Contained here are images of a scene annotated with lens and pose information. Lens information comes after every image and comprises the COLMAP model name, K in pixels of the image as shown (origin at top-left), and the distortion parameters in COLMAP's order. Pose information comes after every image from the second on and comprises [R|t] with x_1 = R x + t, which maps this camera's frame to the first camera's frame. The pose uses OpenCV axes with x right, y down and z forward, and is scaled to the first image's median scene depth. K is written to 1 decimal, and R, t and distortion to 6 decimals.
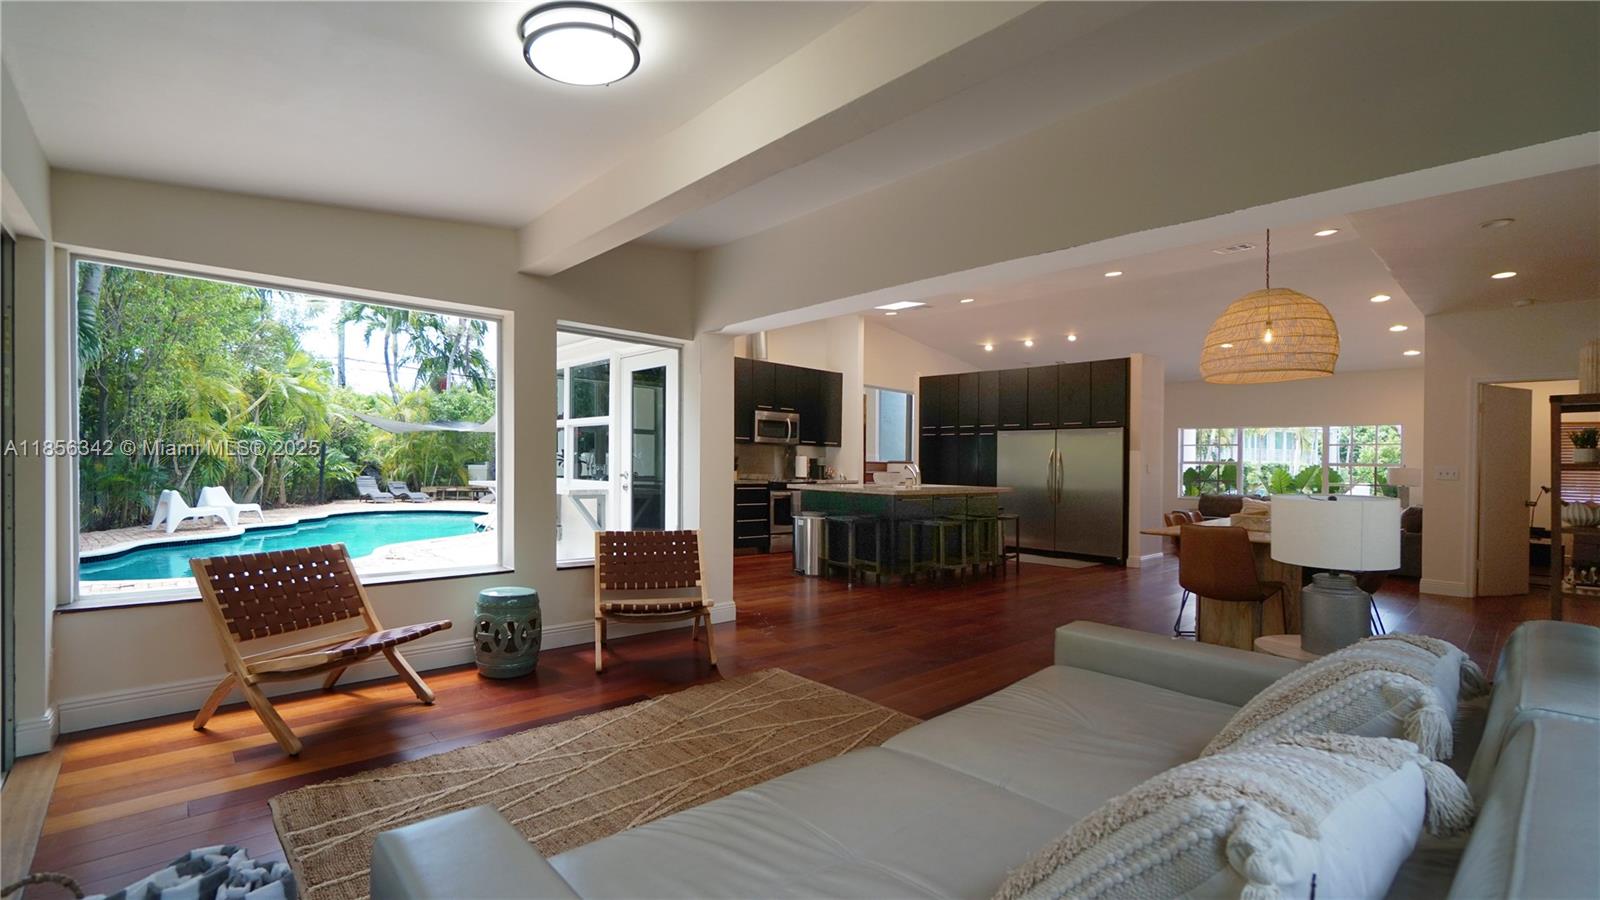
lens RADIAL K [[662.9, 0, 798.9], [0, 662.9, 454.9], [0, 0, 1]] dist [-0.000563, -0.000287]
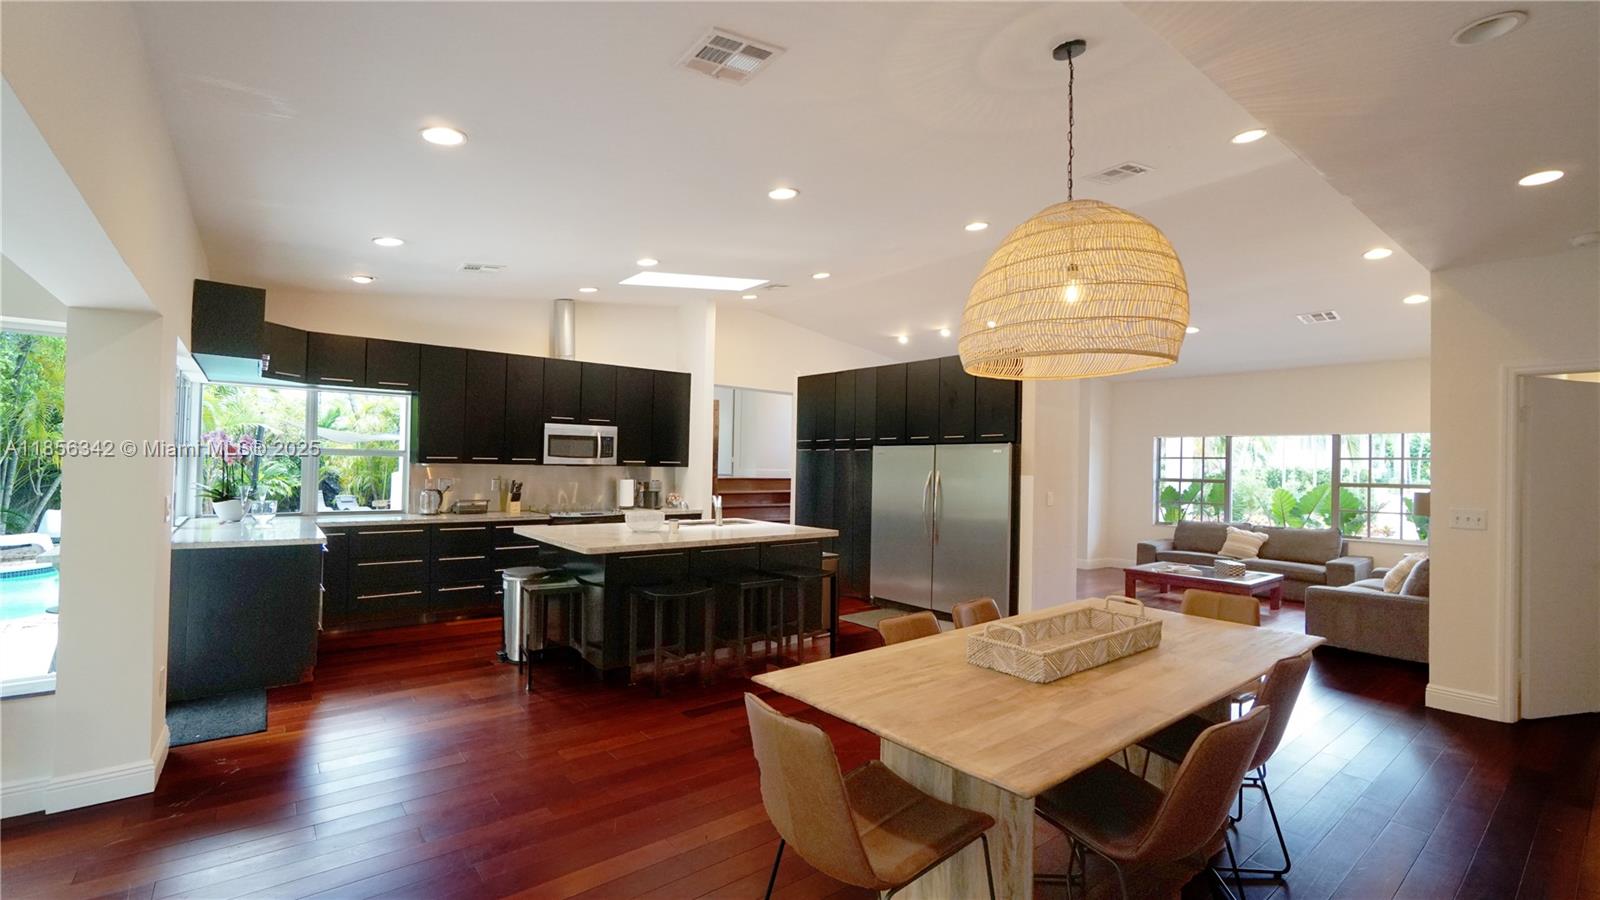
lens RADIAL K [[683.4, 0, 793.2], [0, 683.4, 453.2], [0, 0, 1]] dist [0.000511, 0.000166]
pose [[0.998508, -0.007122, -0.054133, 0.250413], [0.006674, 0.999942, -0.008451, -0.022173], [0.054190, 0.008077, 0.998498, 0.211853]]
